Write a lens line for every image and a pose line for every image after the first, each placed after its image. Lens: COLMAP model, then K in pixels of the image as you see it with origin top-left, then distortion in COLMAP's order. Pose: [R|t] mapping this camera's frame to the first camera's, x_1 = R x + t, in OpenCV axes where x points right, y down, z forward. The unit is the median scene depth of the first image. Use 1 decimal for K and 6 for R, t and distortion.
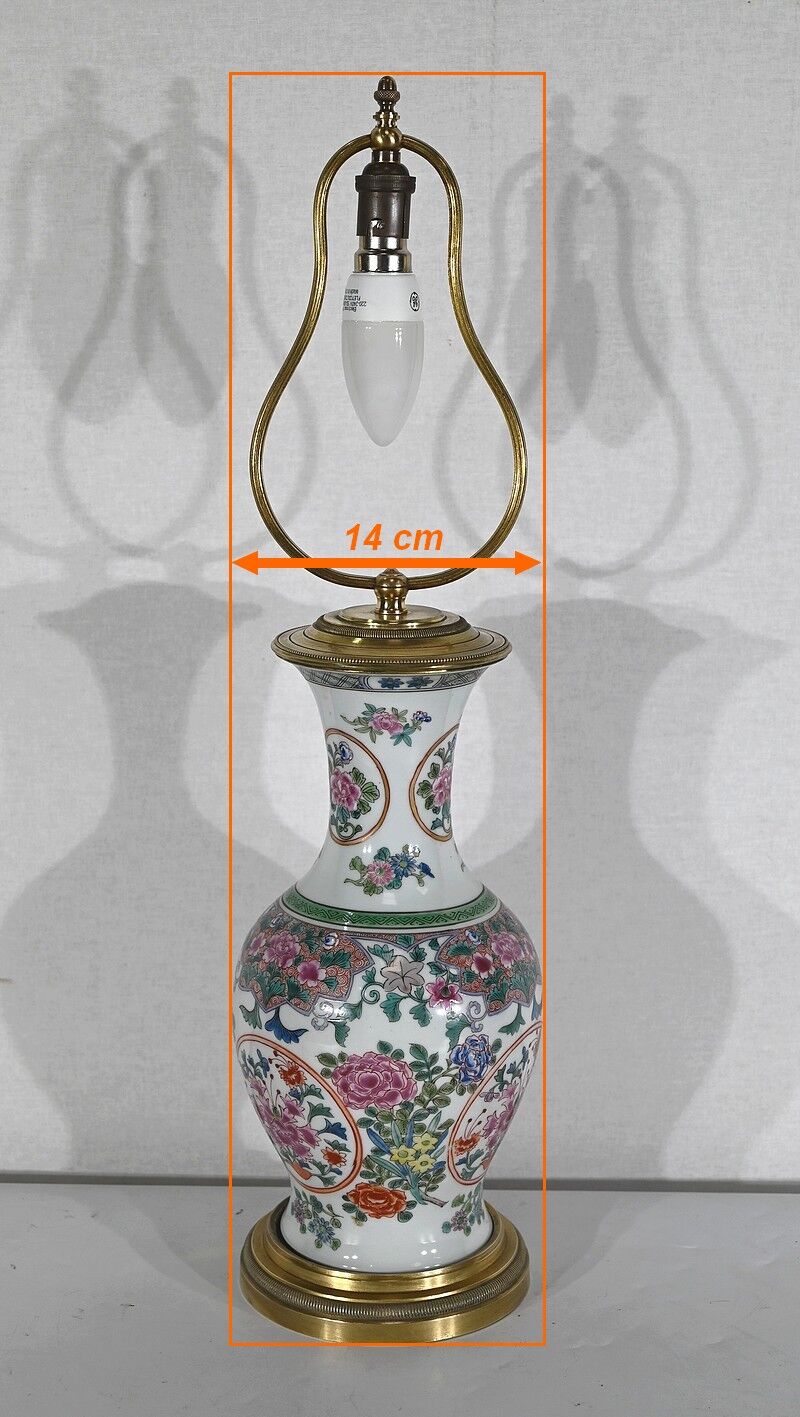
lens RADIAL K [[2092.4, 0, 383.5], [0, 2092.4, 718.0], [0, 0, 1]] dist [-0.002951, 0.066586]
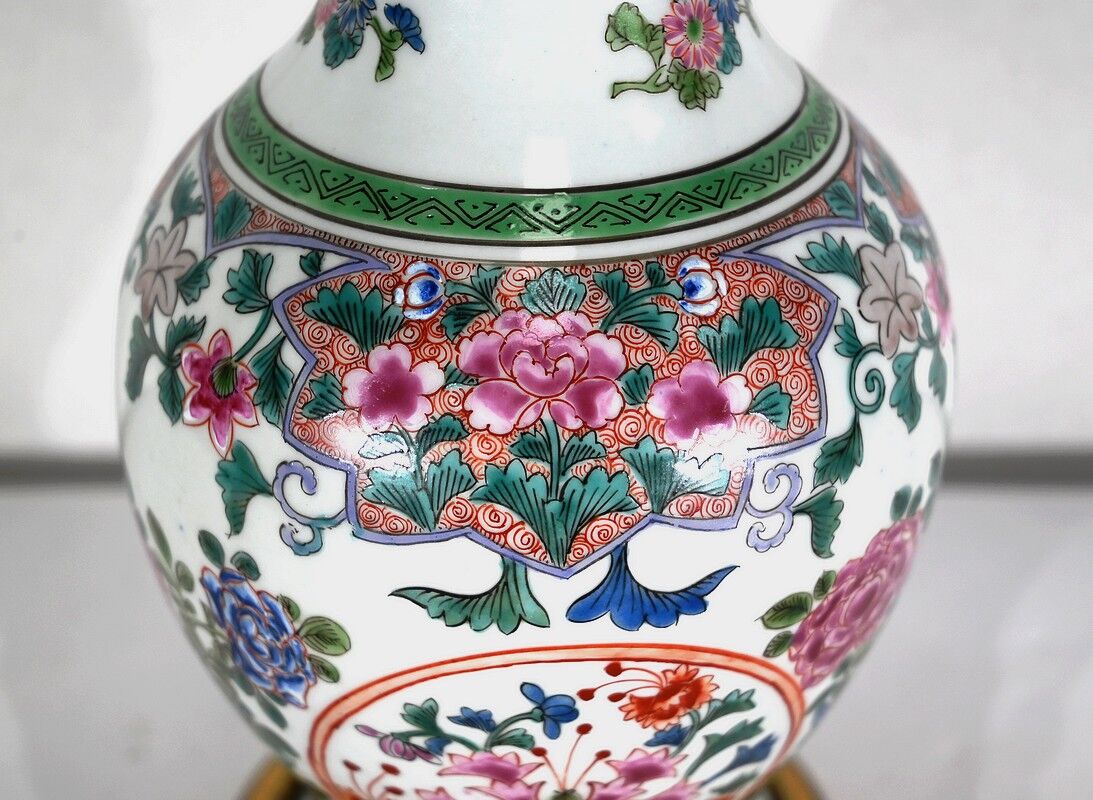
lens RADIAL K [[1743.4, 0, 546.5], [0, 1743.4, 400.0], [0, 0, 1]] dist [-0.011662, -0.028145]
pose [[0.606352, -0.432253, 0.667454, -0.218460], [0.160625, 0.888633, 0.429572, 0.005295], [-0.778805, -0.153262, 0.608255, 0.842871]]
